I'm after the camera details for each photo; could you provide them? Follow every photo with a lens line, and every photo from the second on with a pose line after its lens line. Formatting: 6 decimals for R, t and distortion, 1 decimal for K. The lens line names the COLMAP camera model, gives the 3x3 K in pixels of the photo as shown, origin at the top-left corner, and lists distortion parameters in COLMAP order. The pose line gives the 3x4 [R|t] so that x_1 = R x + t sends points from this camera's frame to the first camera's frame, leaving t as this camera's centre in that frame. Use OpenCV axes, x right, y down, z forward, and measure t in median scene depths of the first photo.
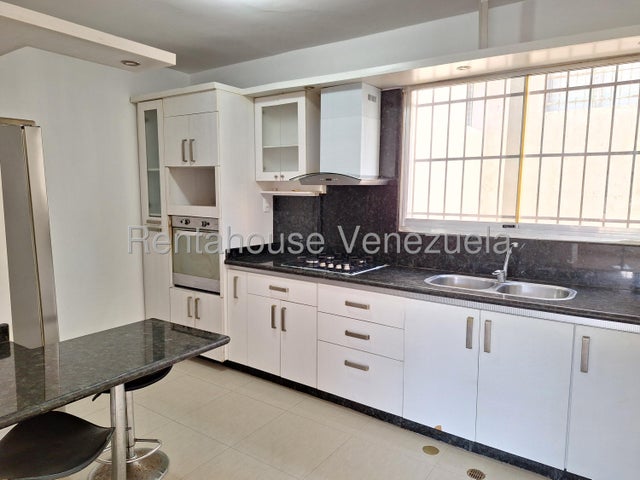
lens RADIAL K [[444.4, 0, 318.5], [0, 444.4, 241.5], [0, 0, 1]] dist [0.038192, -0.041041]
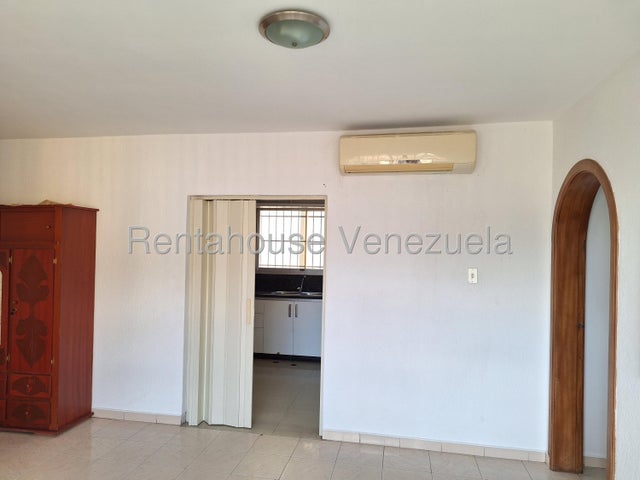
lens RADIAL K [[444.4, 0, 319.5], [0, 444.4, 239.9], [0, 0, 1]] dist [0.038192, -0.041041]
pose [[0.907069, 0.013064, 0.420779, -0.552113], [0.039262, 0.992537, -0.115452, 0.092110], [-0.419147, 0.121244, 0.899787, -1.337303]]
